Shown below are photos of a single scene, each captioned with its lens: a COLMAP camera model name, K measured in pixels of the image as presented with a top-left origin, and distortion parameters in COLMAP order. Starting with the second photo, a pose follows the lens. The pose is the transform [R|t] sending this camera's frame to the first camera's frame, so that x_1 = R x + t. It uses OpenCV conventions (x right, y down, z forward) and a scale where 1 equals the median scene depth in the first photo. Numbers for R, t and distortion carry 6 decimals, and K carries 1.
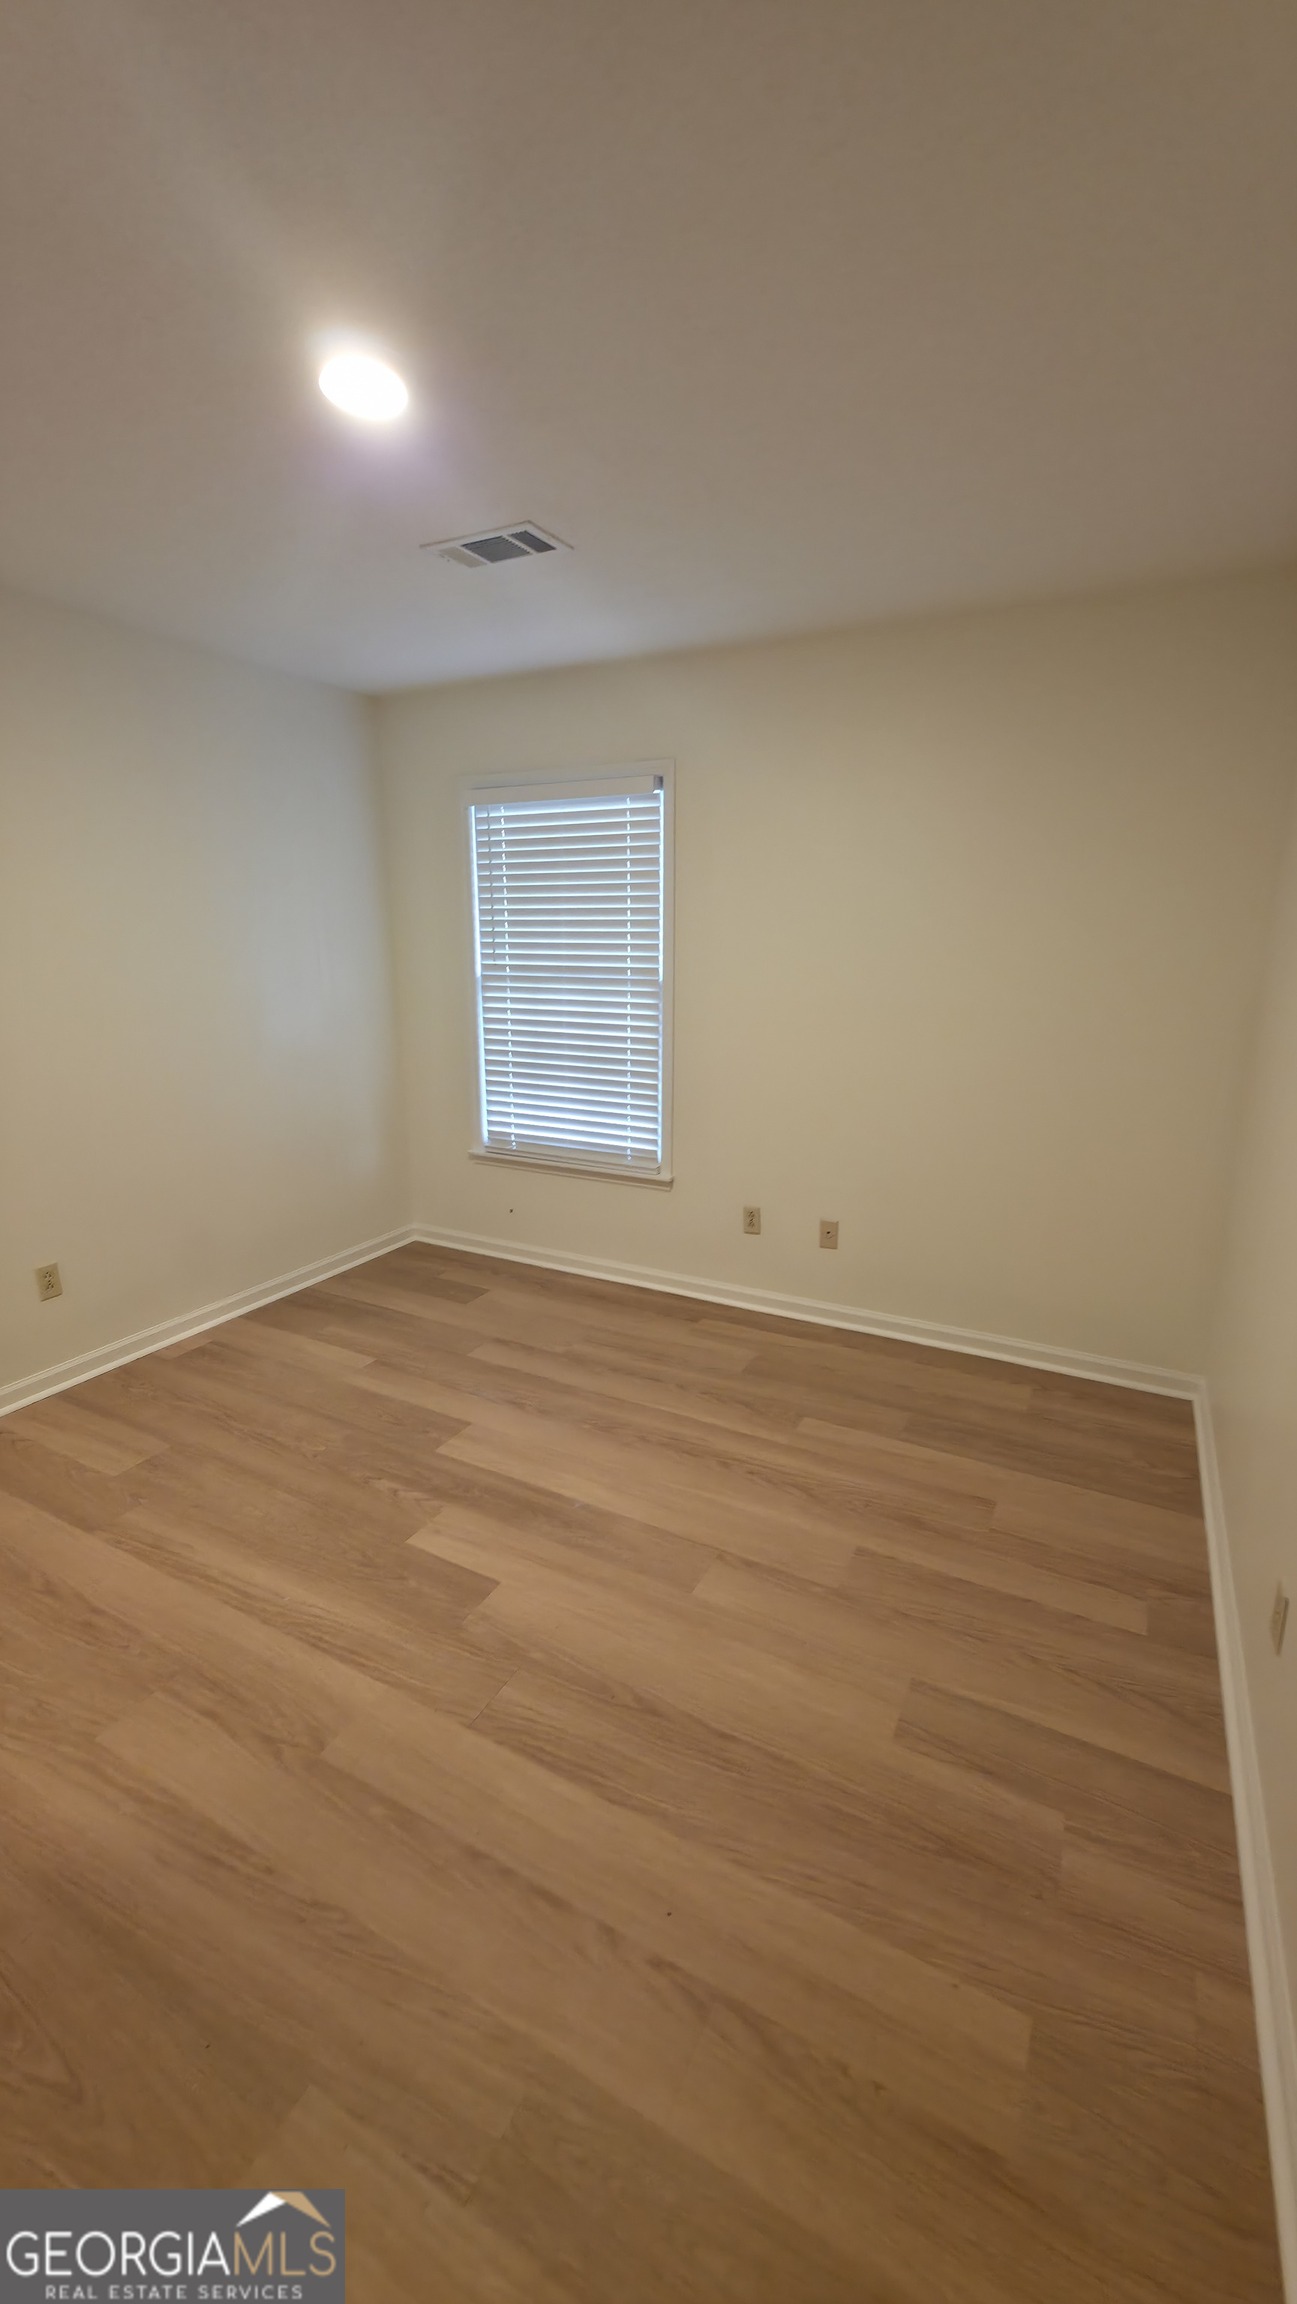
lens RADIAL K [[920.0, 0, 648.5], [0, 920.0, 1152.0], [0, 0, 1]] dist [0.003002, 0.000517]
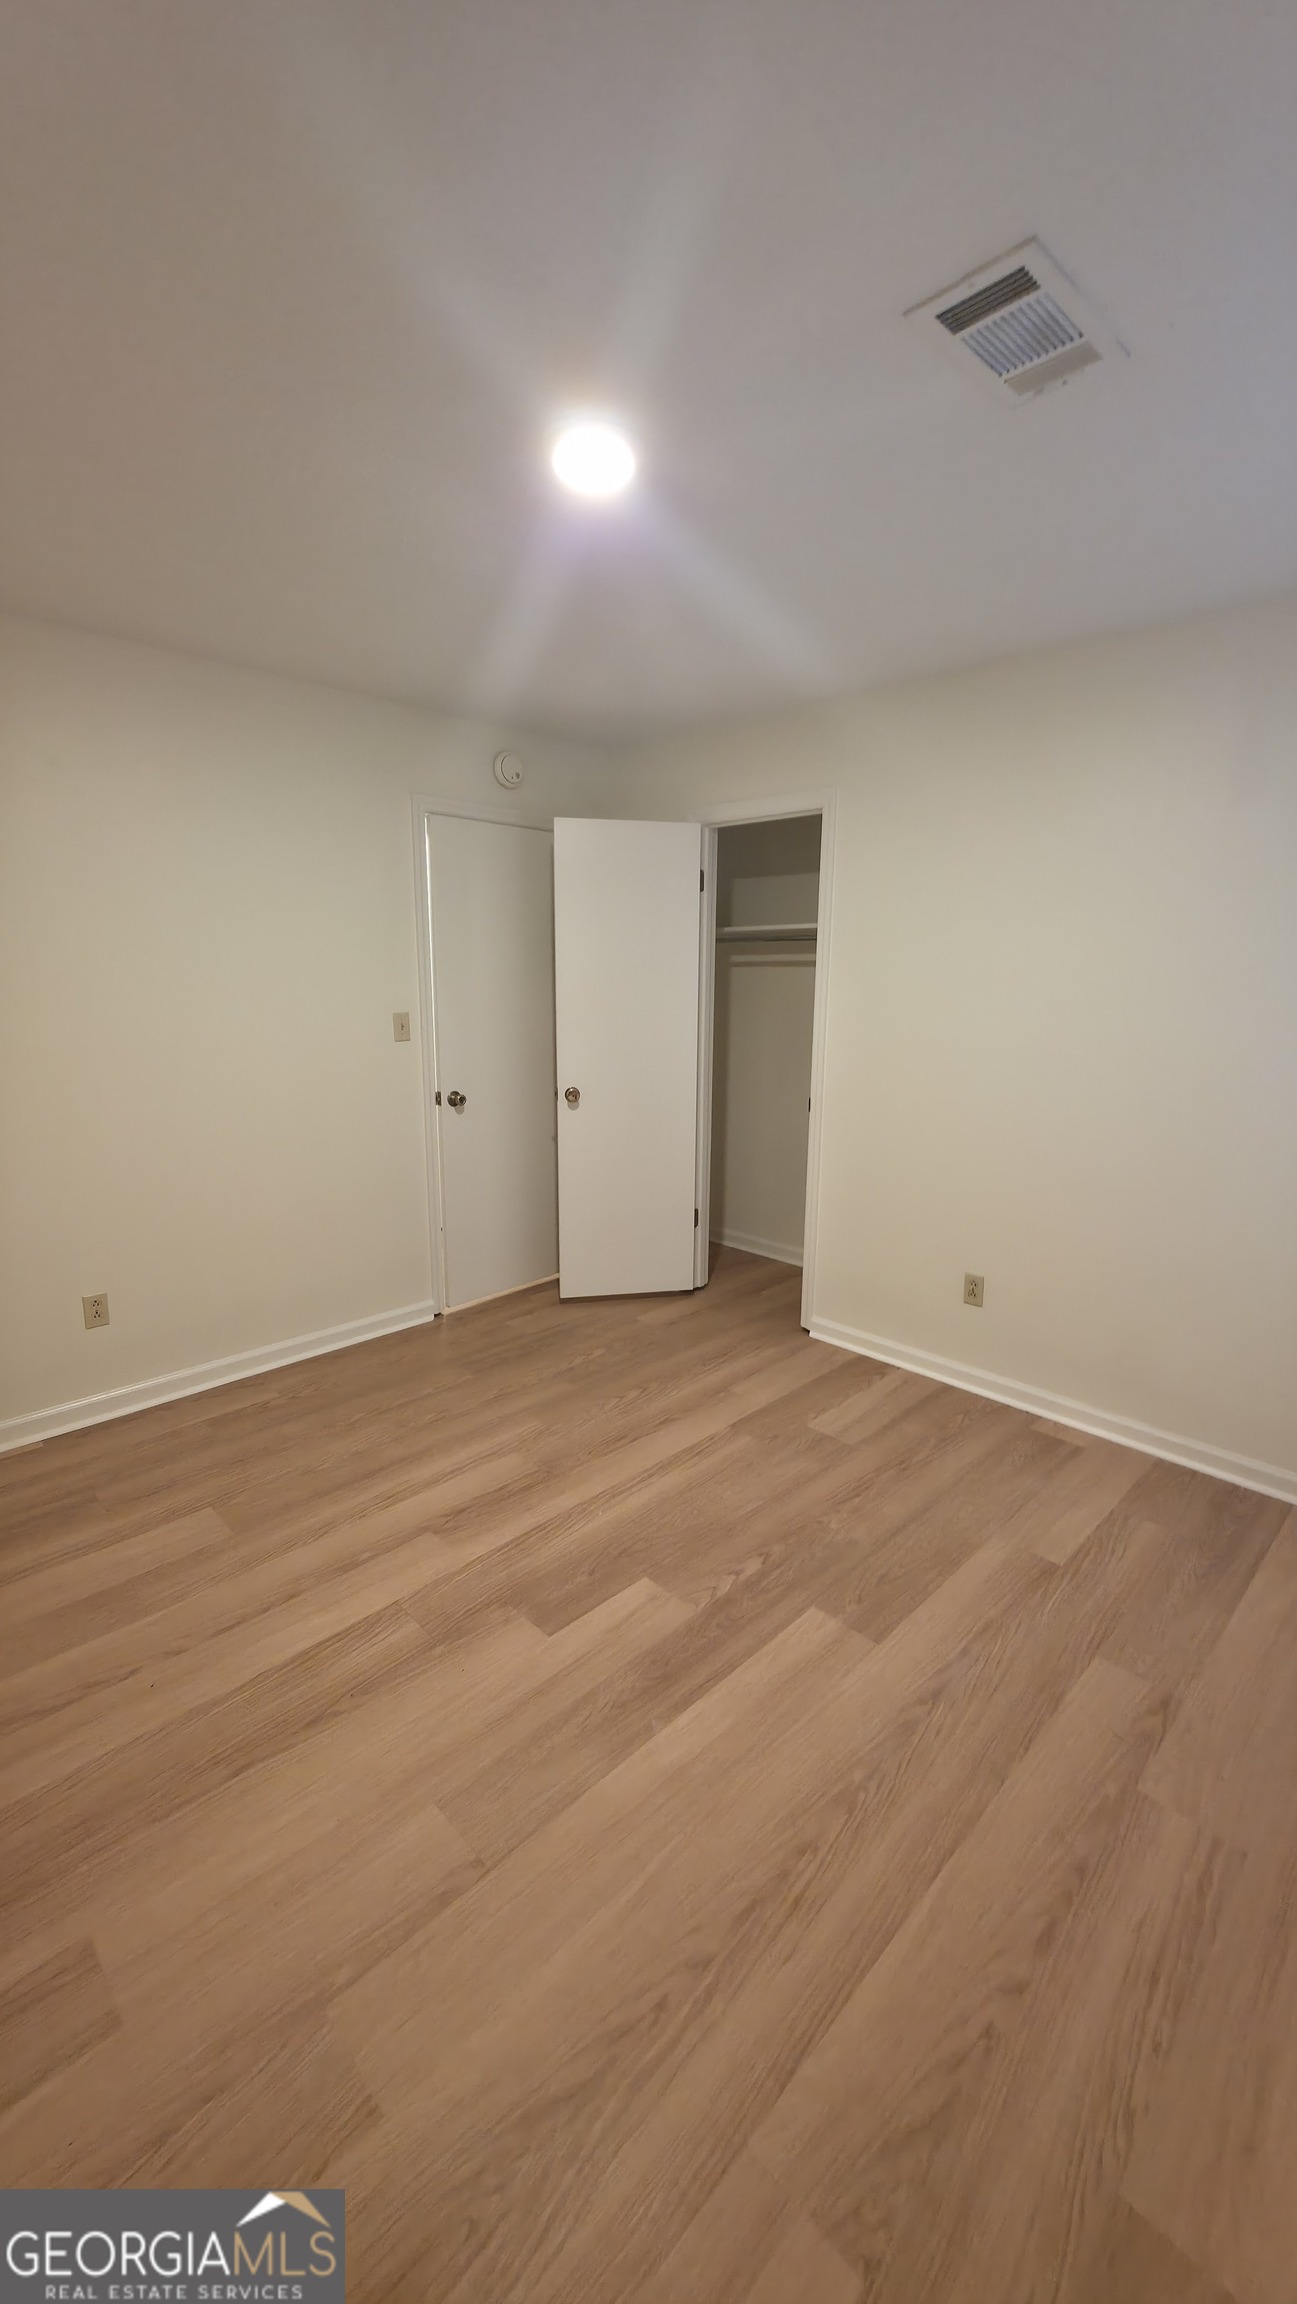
lens RADIAL K [[920.0, 0, 648.5], [0, 920.0, 1152.0], [0, 0, 1]] dist [0.003002, 0.000517]
pose [[-0.301305, 0.185438, -0.935323, 0.532935], [-0.232501, 0.937013, 0.260671, -0.242911], [0.924748, 0.296005, -0.239212, 1.025592]]
